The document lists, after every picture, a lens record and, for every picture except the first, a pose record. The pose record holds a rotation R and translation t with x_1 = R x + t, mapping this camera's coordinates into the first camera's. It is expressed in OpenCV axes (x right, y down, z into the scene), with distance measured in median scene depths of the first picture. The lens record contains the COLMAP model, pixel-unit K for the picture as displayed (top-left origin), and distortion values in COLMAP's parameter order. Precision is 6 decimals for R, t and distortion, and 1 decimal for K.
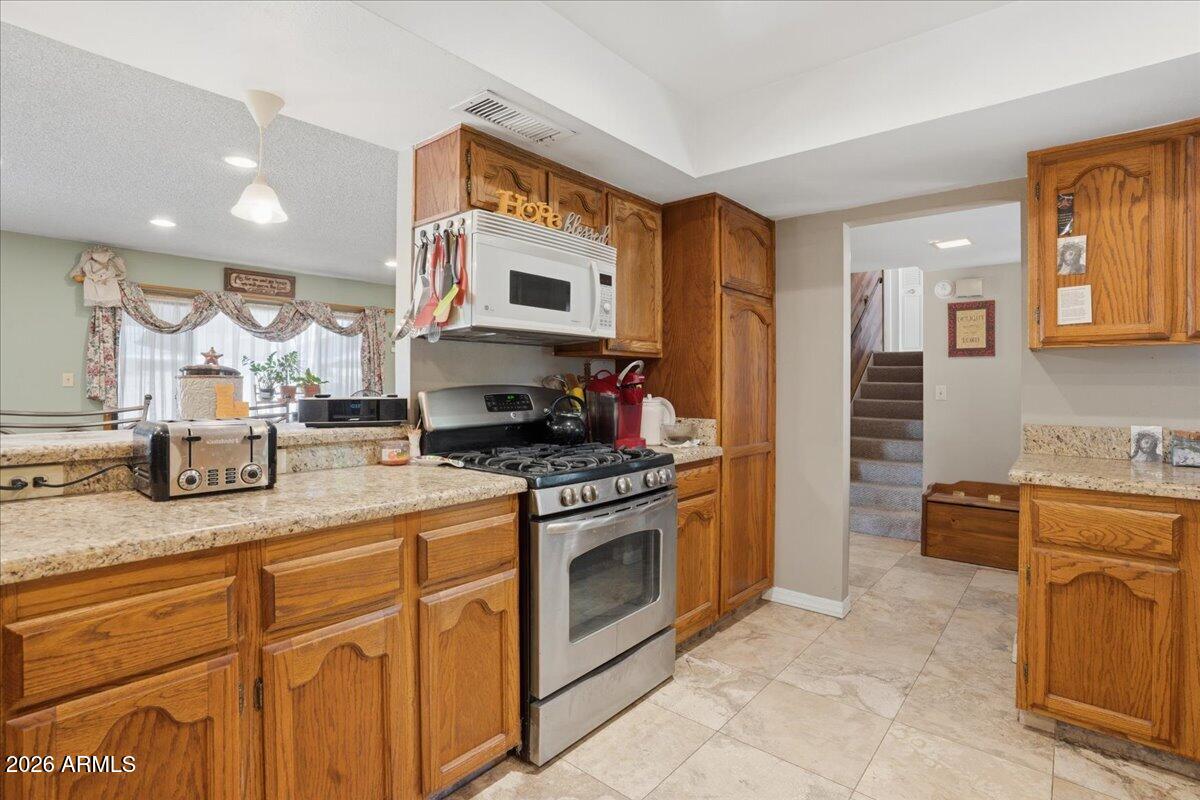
lens RADIAL K [[571.7, 0, 604.0], [0, 571.7, 385.0], [0, 0, 1]] dist [-0.067372, 0.026575]
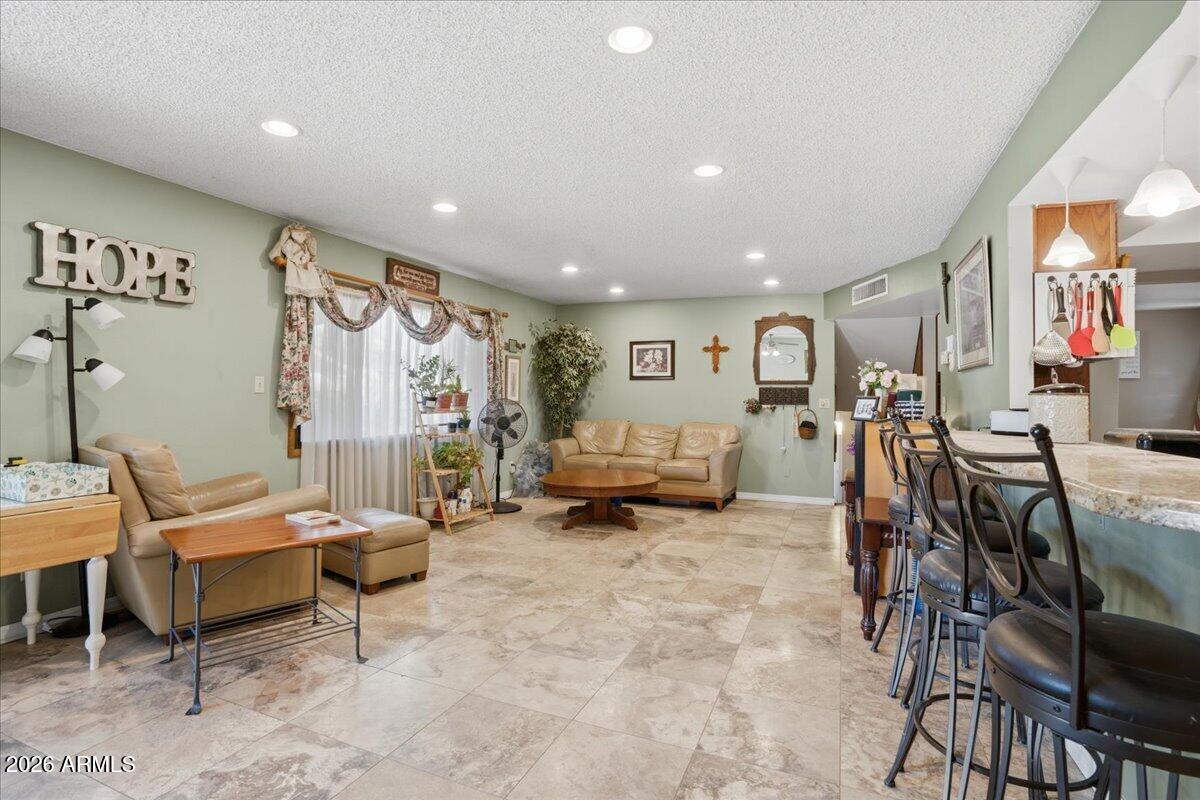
lens RADIAL K [[571.7, 0, 604.0], [0, 571.7, 385.0], [0, 0, 1]] dist [-0.067372, 0.026575]
pose [[0.952398, 0.016202, 0.304427, -1.489517], [-0.012223, 0.999813, -0.014972, -0.005576], [-0.304613, 0.010538, 0.952418, 0.135505]]
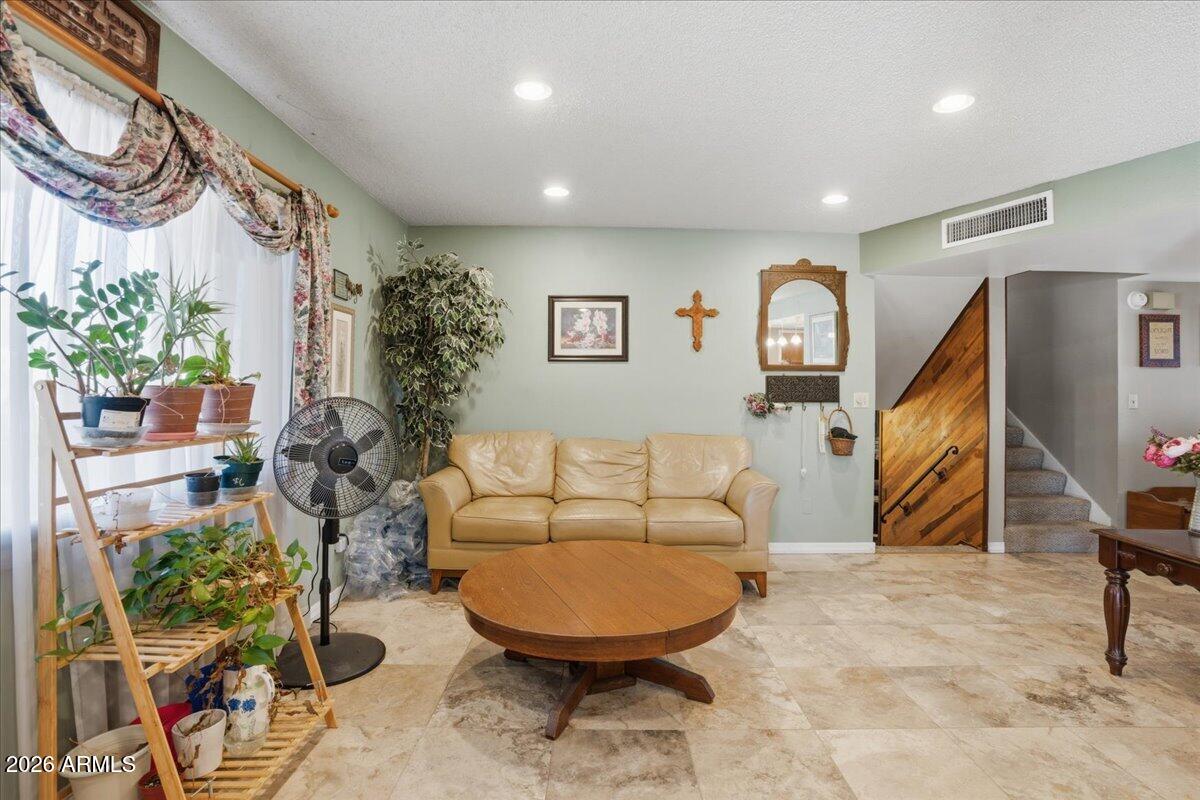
lens RADIAL K [[573.7, 0, 602.4], [0, 573.7, 382.3], [0, 0, 1]] dist [-0.072142, 0.029741]
pose [[0.762660, 0.015217, 0.646621, -1.446131], [-0.011526, 0.999884, -0.009936, -0.000044], [-0.646697, 0.000125, 0.762747, 1.605562]]
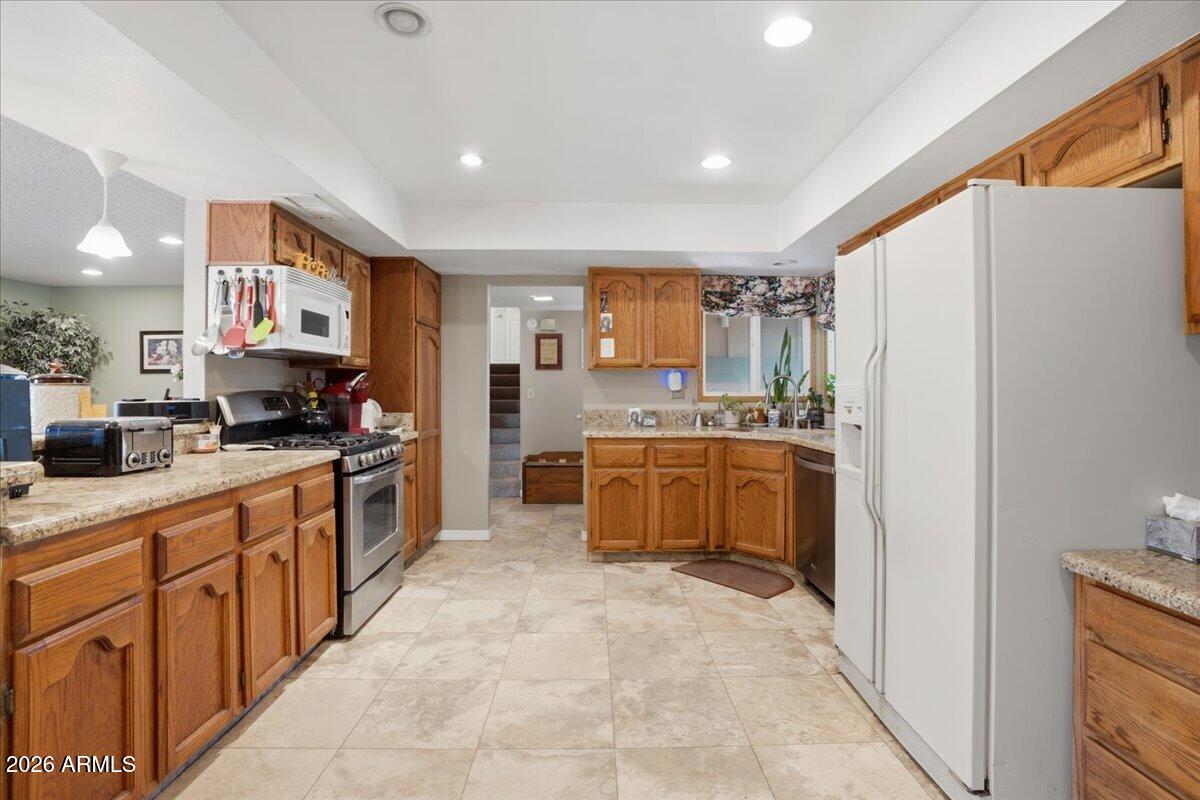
lens RADIAL K [[571.7, 0, 604.0], [0, 571.7, 385.0], [0, 0, 1]] dist [-0.067372, 0.026575]
pose [[0.750096, -0.000894, 0.661329, -0.464936], [0.005279, 0.999975, -0.004635, -0.001935], [-0.661308, 0.006968, 0.750082, -0.480769]]
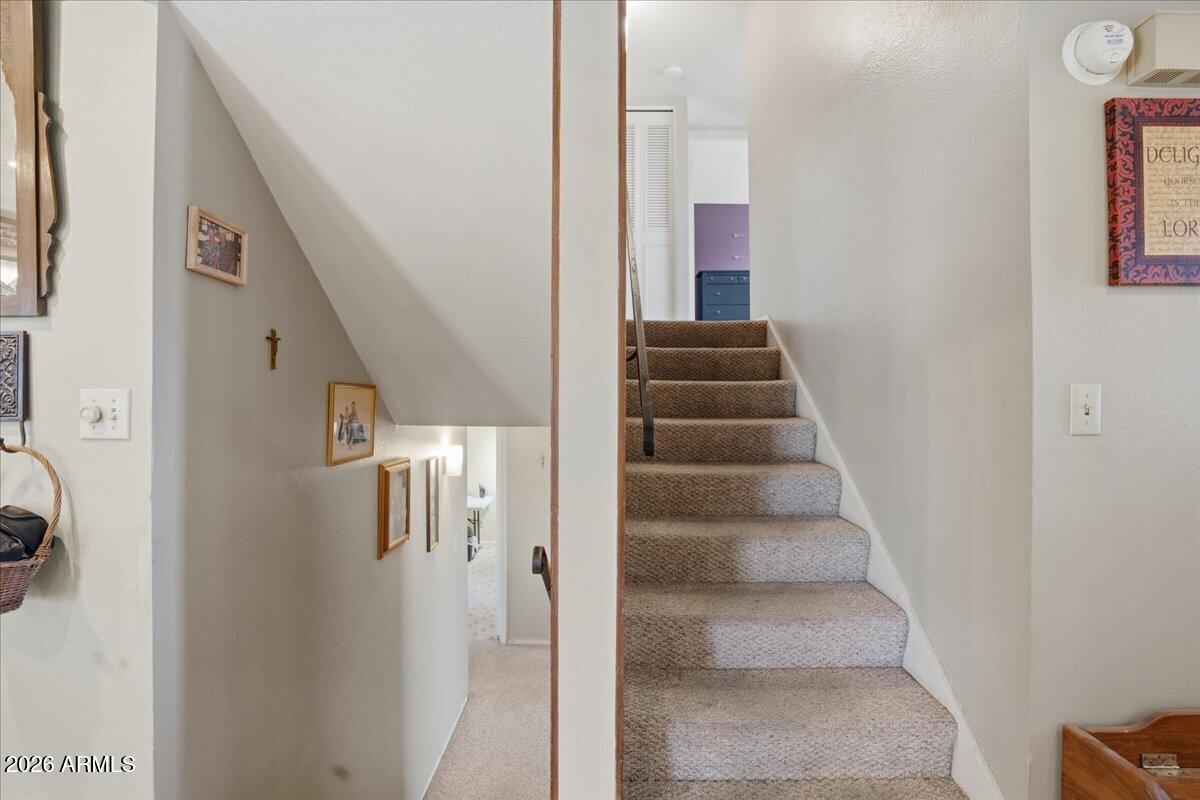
lens RADIAL K [[573.7, 0, 602.4], [0, 573.7, 382.3], [0, 0, 1]] dist [-0.072142, 0.029741]
pose [[0.771699, 0.004974, 0.635968, 0.432612], [-0.000813, 0.999976, -0.006835, 0.003951], [-0.635987, 0.004758, 0.771685, 1.750848]]
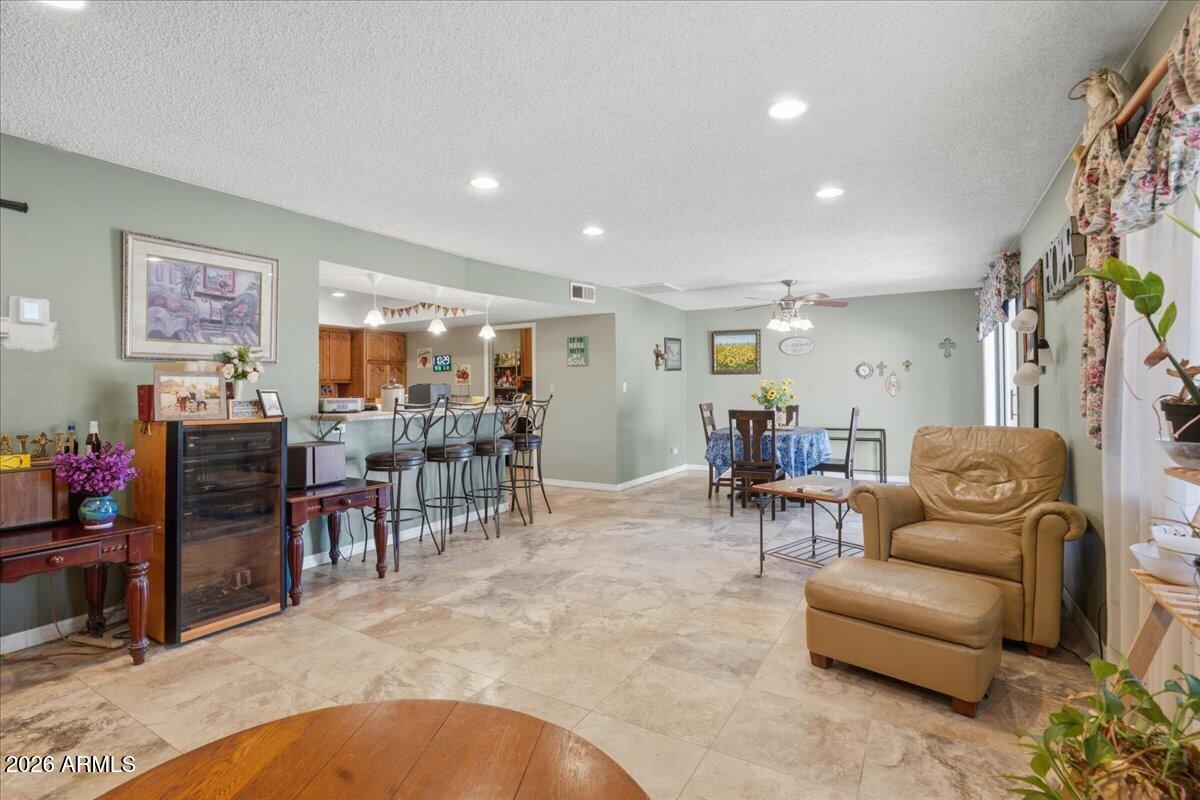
lens RADIAL K [[571.7, 0, 604.0], [0, 571.7, 385.0], [0, 0, 1]] dist [-0.067372, 0.026575]
pose [[-0.984131, 0.004031, -0.177399, -0.902735], [0.006574, 0.999884, -0.013747, 0.006192], [0.177323, -0.014695, -0.984043, 2.787111]]
